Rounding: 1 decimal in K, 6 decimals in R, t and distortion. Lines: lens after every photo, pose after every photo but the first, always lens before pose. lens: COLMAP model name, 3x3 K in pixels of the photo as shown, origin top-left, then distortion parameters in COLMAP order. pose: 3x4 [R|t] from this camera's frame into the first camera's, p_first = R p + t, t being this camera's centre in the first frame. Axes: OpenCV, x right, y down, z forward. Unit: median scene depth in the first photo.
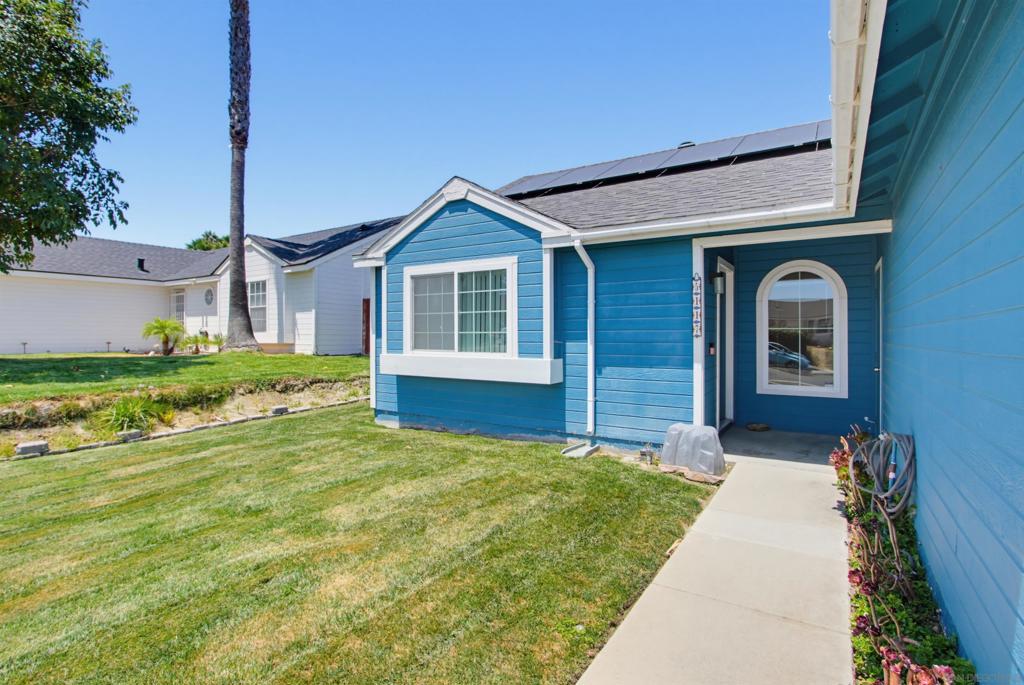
lens RADIAL K [[508.9, 0, 509.7], [0, 508.9, 331.9], [0, 0, 1]] dist [-0.019619, -0.000138]
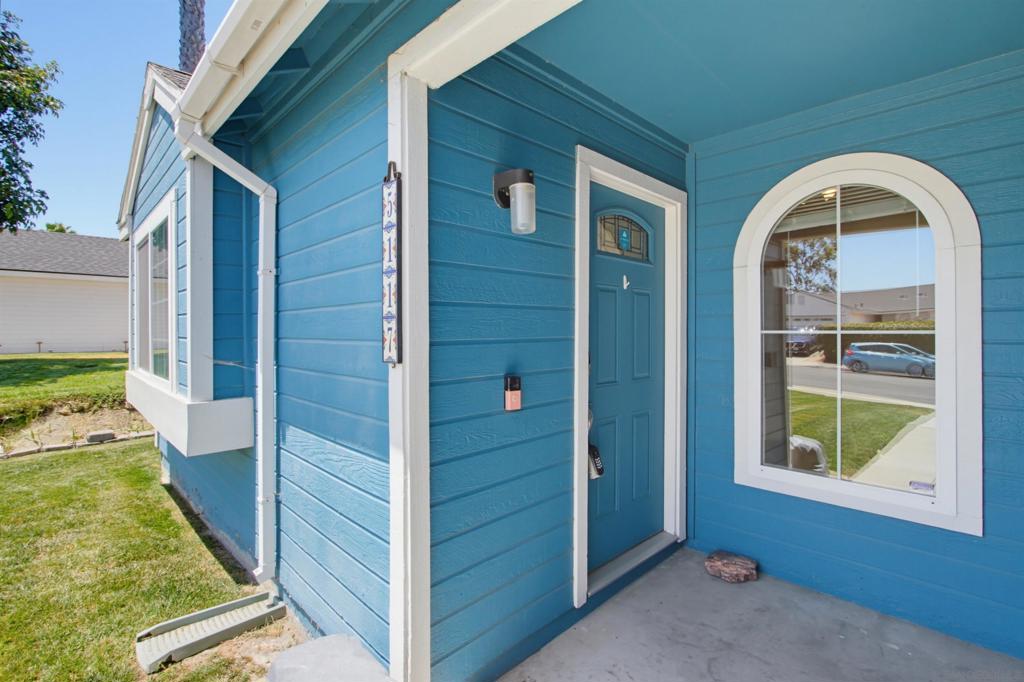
lens RADIAL K [[479.7, 0, 508.8], [0, 479.7, 328.7], [0, 0, 1]] dist [-0.012100, 0.000292]
pose [[0.973970, -0.002233, -0.226664, 0.387283], [0.002355, 0.999997, 0.000268, -0.009089], [0.226663, -0.000795, 0.973973, 0.555189]]
